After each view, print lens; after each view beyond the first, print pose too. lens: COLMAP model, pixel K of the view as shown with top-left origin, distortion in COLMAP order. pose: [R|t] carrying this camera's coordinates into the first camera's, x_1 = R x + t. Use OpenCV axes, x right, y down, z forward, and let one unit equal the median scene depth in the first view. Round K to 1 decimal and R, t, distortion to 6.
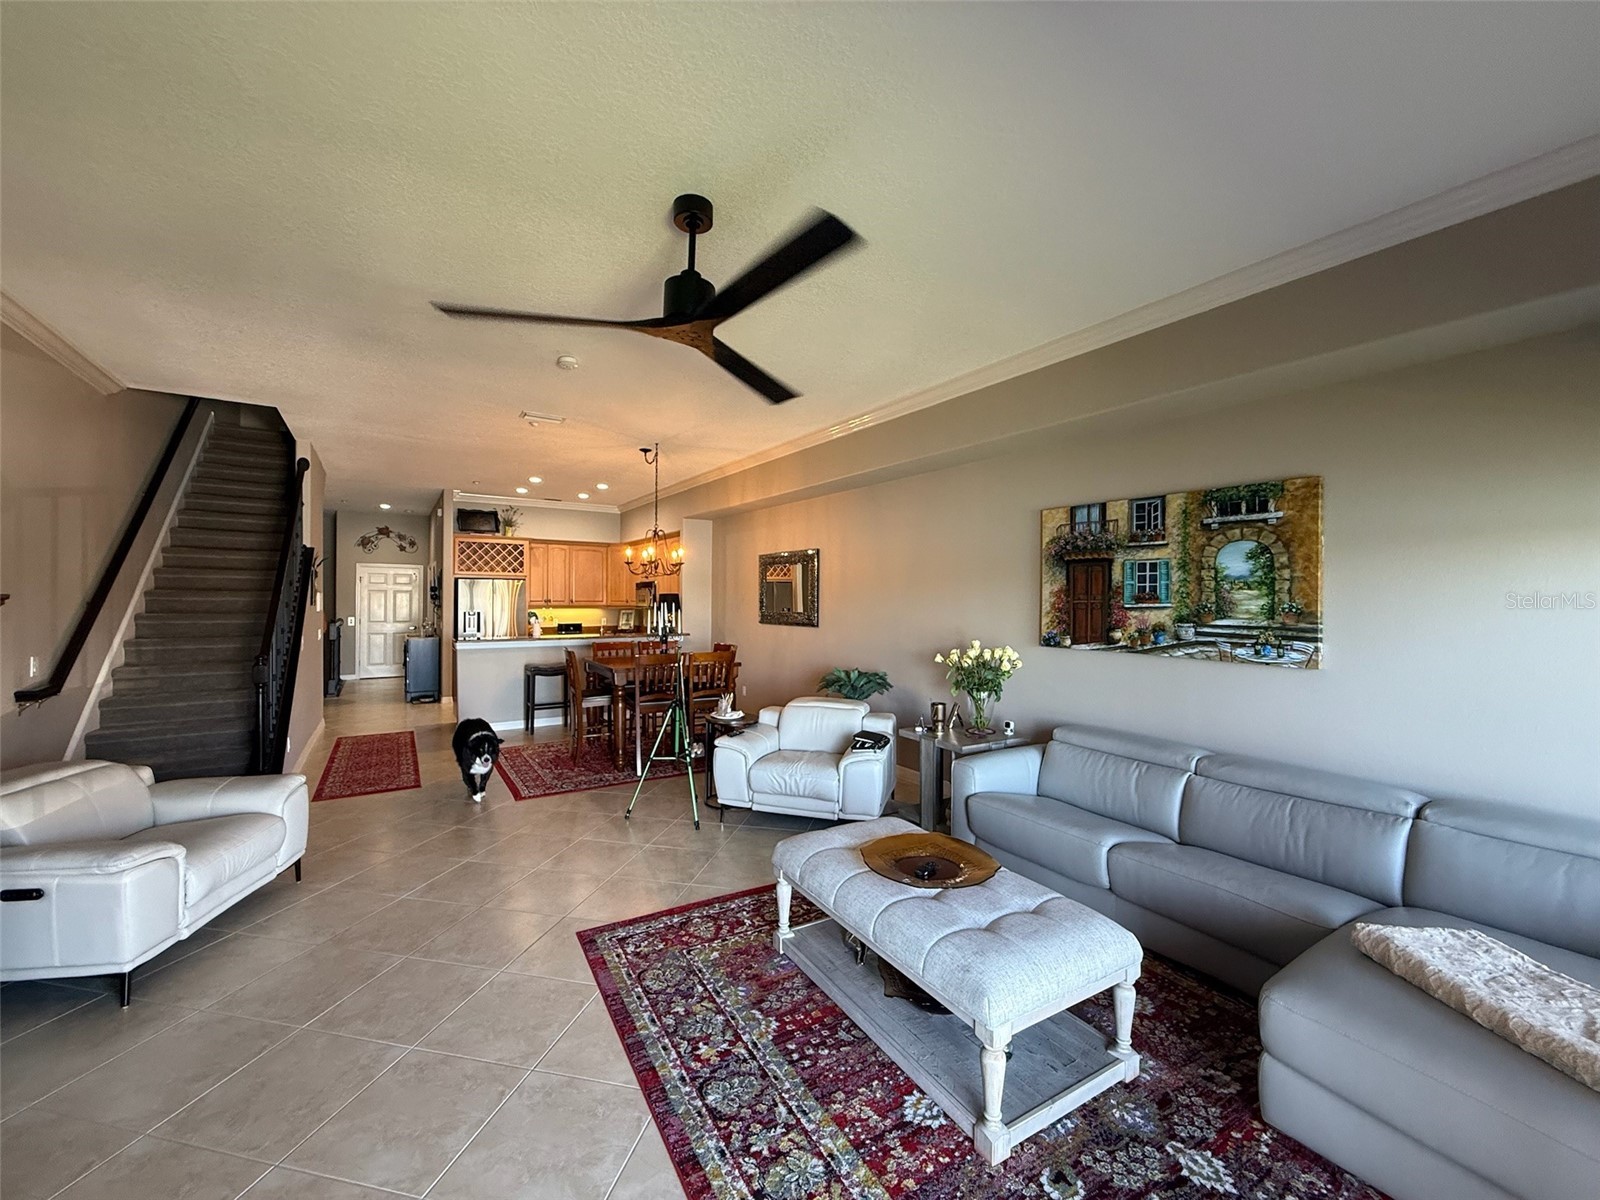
lens RADIAL K [[636.5, 0, 797.5], [0, 636.5, 602.2], [0, 0, 1]] dist [-0.000206, -0.000037]
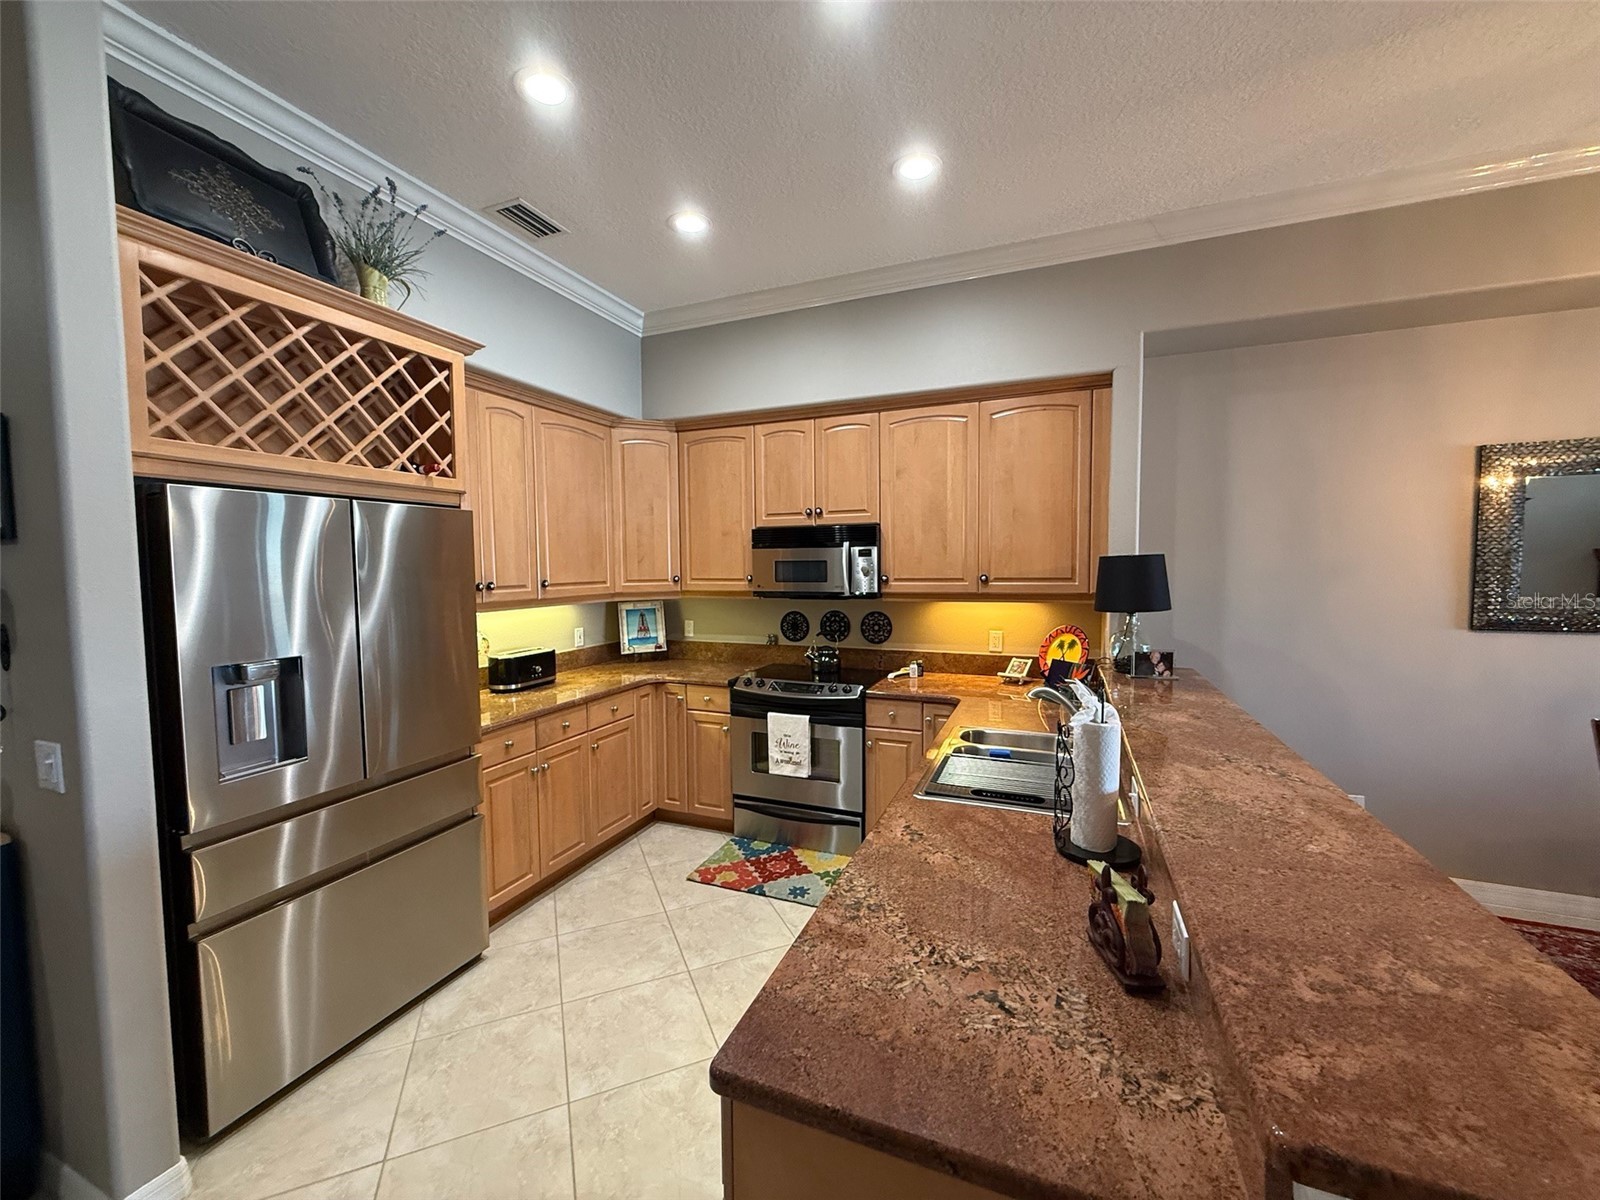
lens RADIAL K [[636.5, 0, 797.5], [0, 636.5, 602.2], [0, 0, 1]] dist [-0.000206, -0.000037]
pose [[0.822354, -0.049712, 0.566801, -1.289940], [0.018517, 0.997986, 0.060664, -0.029381], [-0.568675, -0.039392, 0.821618, 1.995494]]
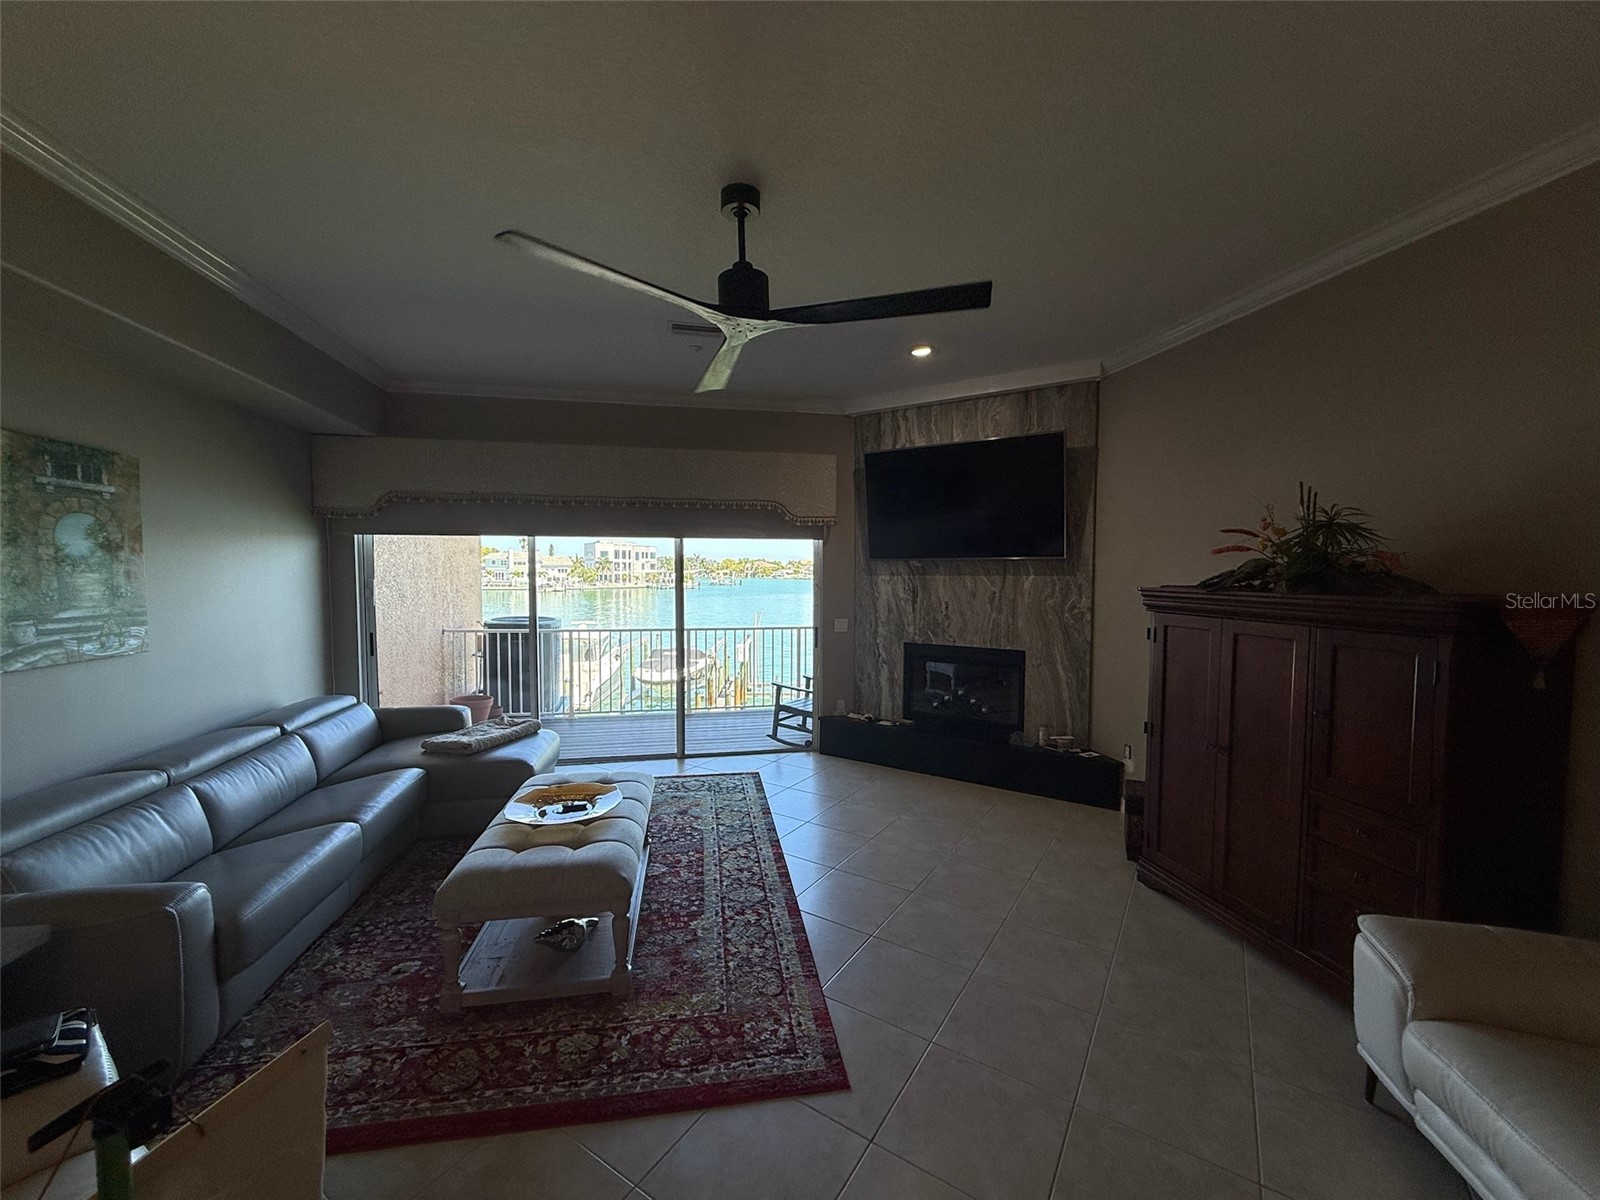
lens RADIAL K [[636.5, 0, 797.5], [0, 636.5, 602.2], [0, 0, 1]] dist [-0.000206, -0.000037]
pose [[-0.932060, -0.029230, 0.361122, -0.435944], [-0.007437, 0.998074, 0.061592, -0.036797], [-0.362226, 0.054722, -0.930482, 1.348767]]
